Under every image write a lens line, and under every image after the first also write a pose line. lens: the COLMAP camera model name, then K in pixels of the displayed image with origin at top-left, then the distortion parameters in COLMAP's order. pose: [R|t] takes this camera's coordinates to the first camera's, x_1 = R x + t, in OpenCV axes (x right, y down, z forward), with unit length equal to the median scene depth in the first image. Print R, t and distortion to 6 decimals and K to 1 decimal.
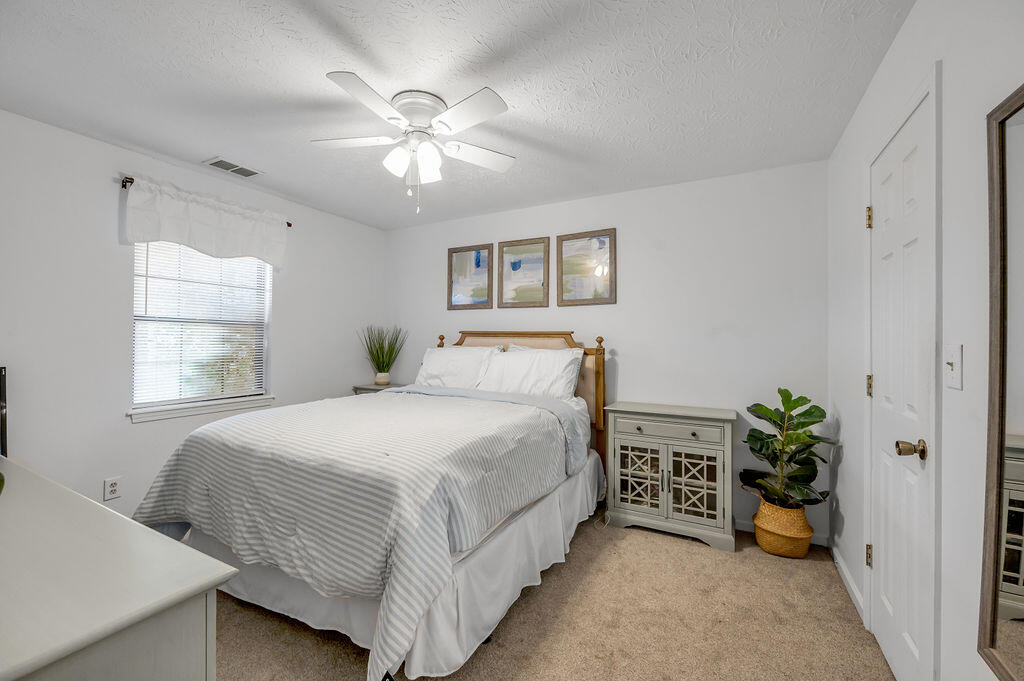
lens RADIAL K [[413.6, 0, 512.0], [0, 413.6, 340.5], [0, 0, 1]] dist [-0.000218, -0.000022]
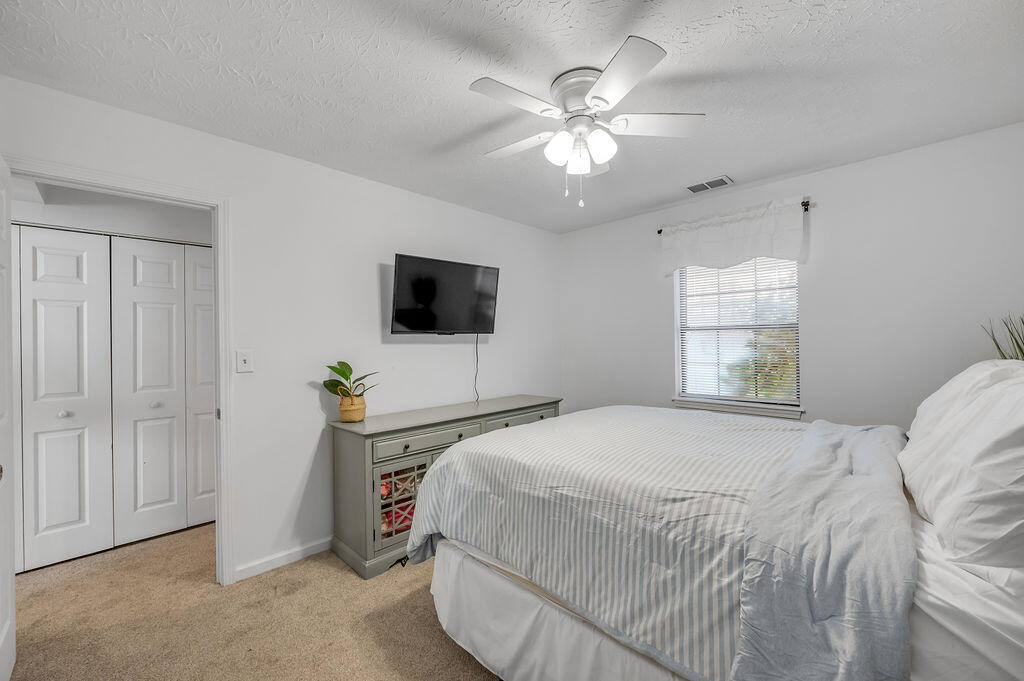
lens RADIAL K [[413.6, 0, 512.0], [0, 413.6, 340.5], [0, 0, 1]] dist [-0.000218, -0.000022]
pose [[-0.296193, -0.010764, -0.955067, 0.479619], [0.007508, 0.999879, -0.013597, -0.001918], [0.955098, -0.011198, -0.296077, 0.791268]]
